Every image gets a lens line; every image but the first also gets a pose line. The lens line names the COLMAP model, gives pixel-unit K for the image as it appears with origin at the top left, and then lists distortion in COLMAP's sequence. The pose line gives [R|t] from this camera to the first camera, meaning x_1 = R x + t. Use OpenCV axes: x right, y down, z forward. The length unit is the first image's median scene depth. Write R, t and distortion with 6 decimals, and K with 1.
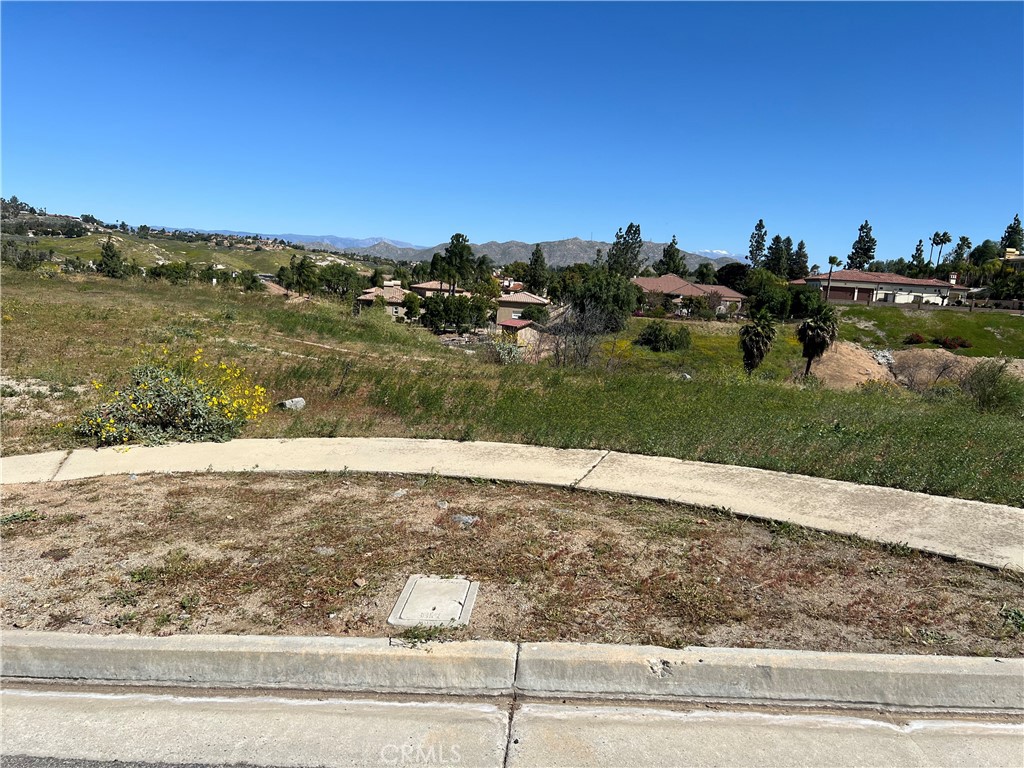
lens RADIAL K [[766.6, 0, 515.0], [0, 766.6, 391.8], [0, 0, 1]] dist [0.058824, -0.067527]
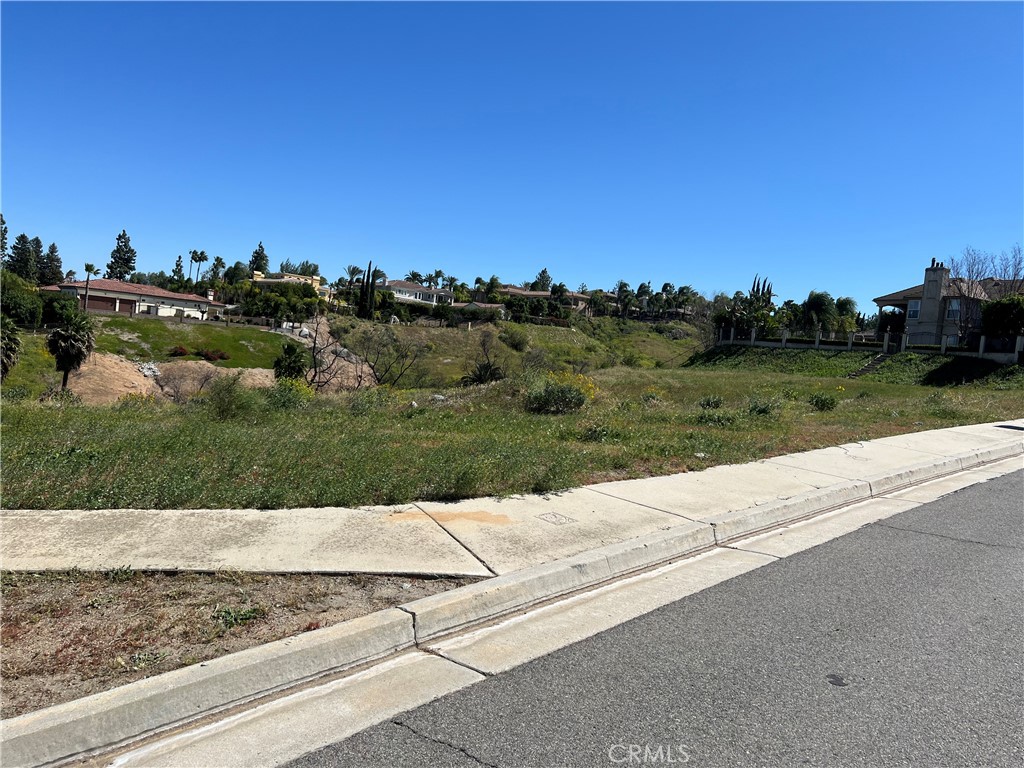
lens RADIAL K [[766.9, 0, 520.1], [0, 766.9, 392.6], [0, 0, 1]] dist [0.056075, -0.062229]
pose [[0.630856, -0.039272, 0.774906, 0.002369], [0.050501, 0.998679, 0.009500, -0.000258], [-0.774255, 0.033140, 0.632006, -0.000186]]
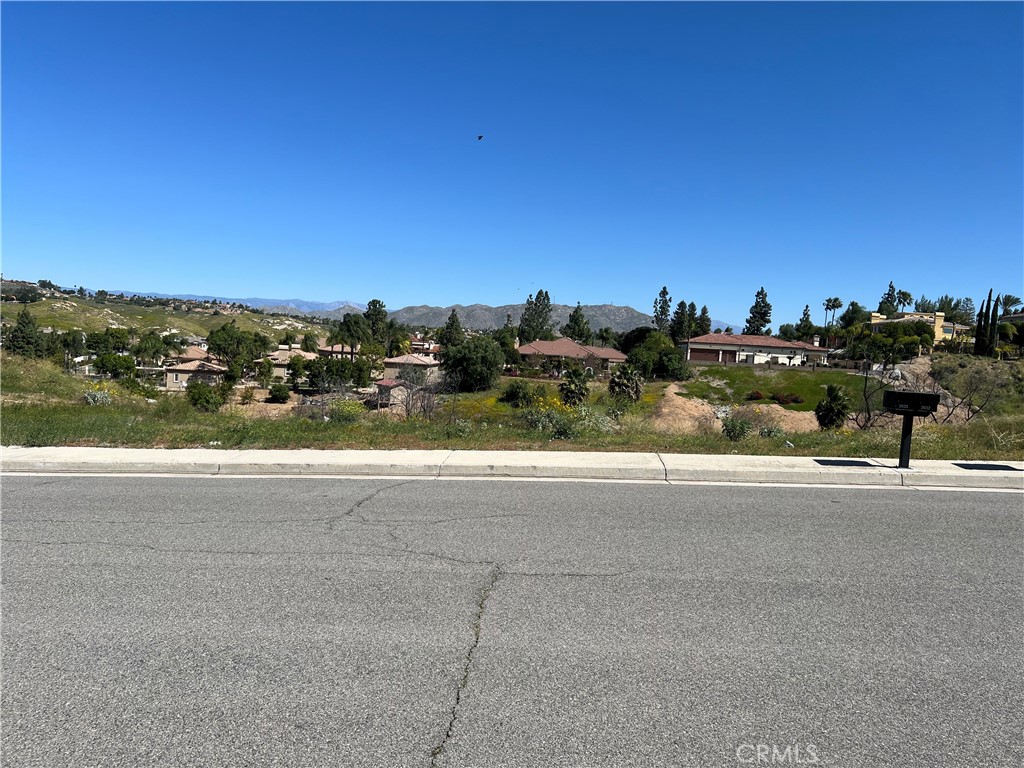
lens RADIAL K [[766.6, 0, 507.8], [0, 766.6, 389.8], [0, 0, 1]] dist [0.059061, -0.067704]
pose [[0.999383, -0.006253, 0.034555, 0.103931], [0.009082, 0.996562, -0.082350, 0.008836], [-0.033922, 0.082613, 0.996004, -0.068347]]
